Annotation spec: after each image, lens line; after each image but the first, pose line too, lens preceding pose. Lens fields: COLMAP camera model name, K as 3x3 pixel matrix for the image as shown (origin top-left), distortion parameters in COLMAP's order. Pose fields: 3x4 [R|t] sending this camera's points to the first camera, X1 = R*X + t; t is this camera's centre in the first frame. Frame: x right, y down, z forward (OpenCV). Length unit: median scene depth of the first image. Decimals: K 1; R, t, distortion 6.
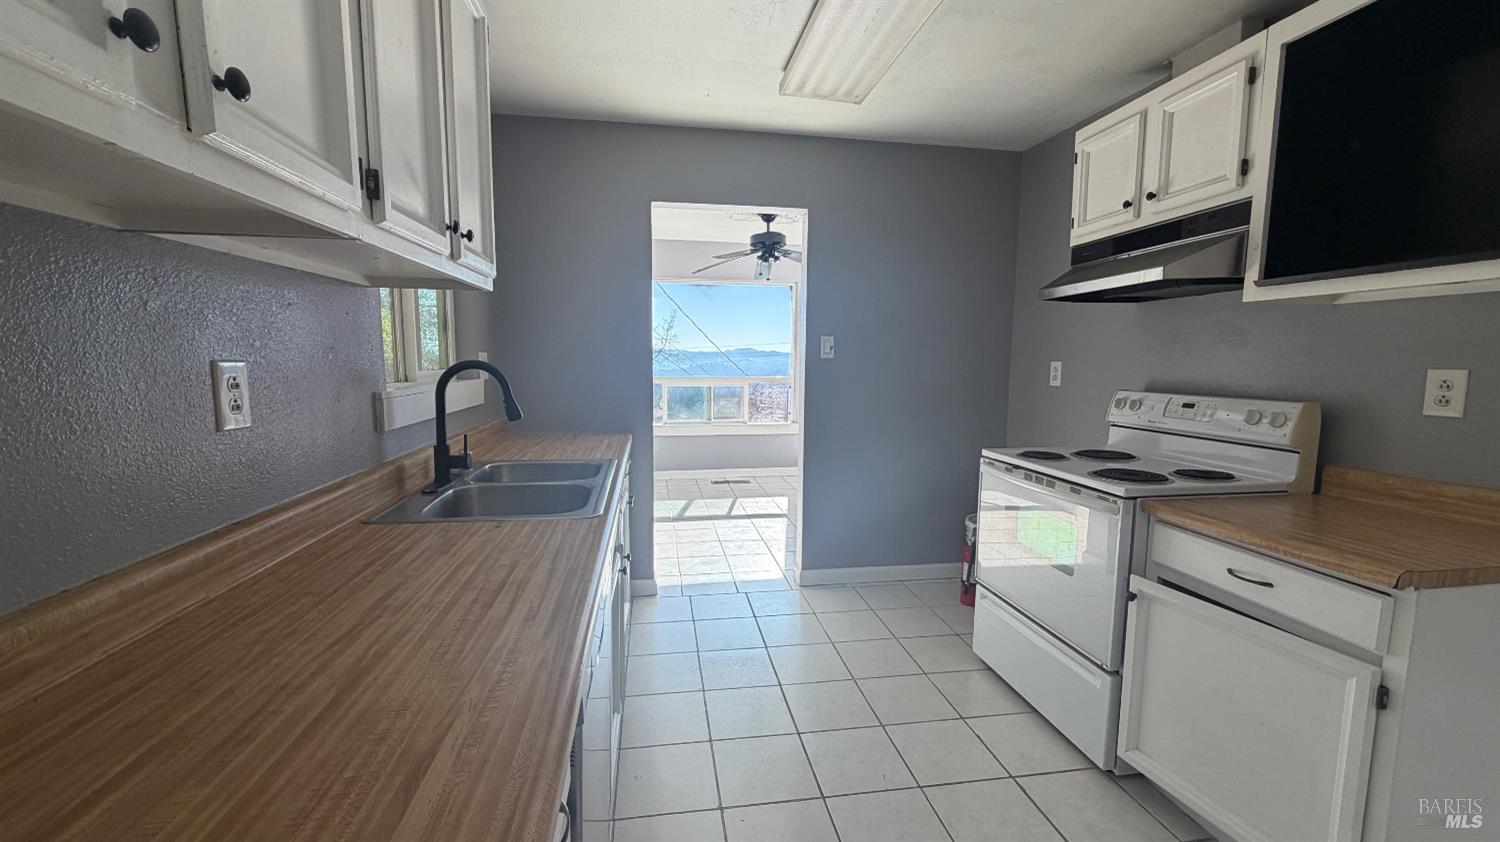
lens RADIAL K [[593.9, 0, 750.7], [0, 593.9, 420.5], [0, 0, 1]] dist [0.000372, -0.000183]
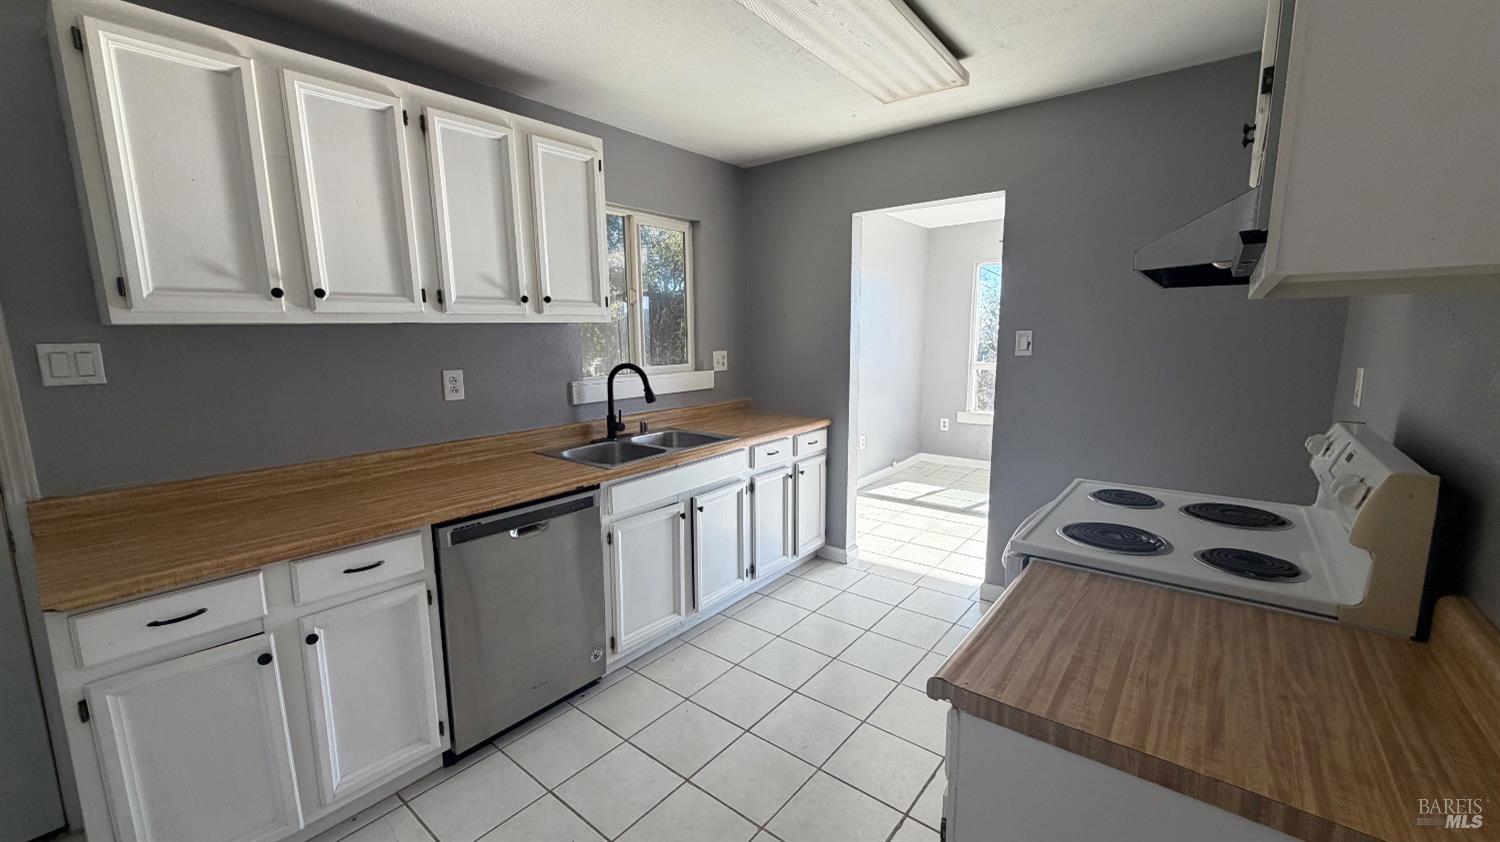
lens RADIAL K [[593.9, 0, 741.3], [0, 593.9, 421.6], [0, 0, 1]] dist [0.000372, -0.000183]
pose [[0.670907, 0.095644, -0.735347, 0.921391], [-0.063127, 0.995414, 0.071875, -0.080137], [0.738850, -0.001801, 0.673868, 0.164671]]
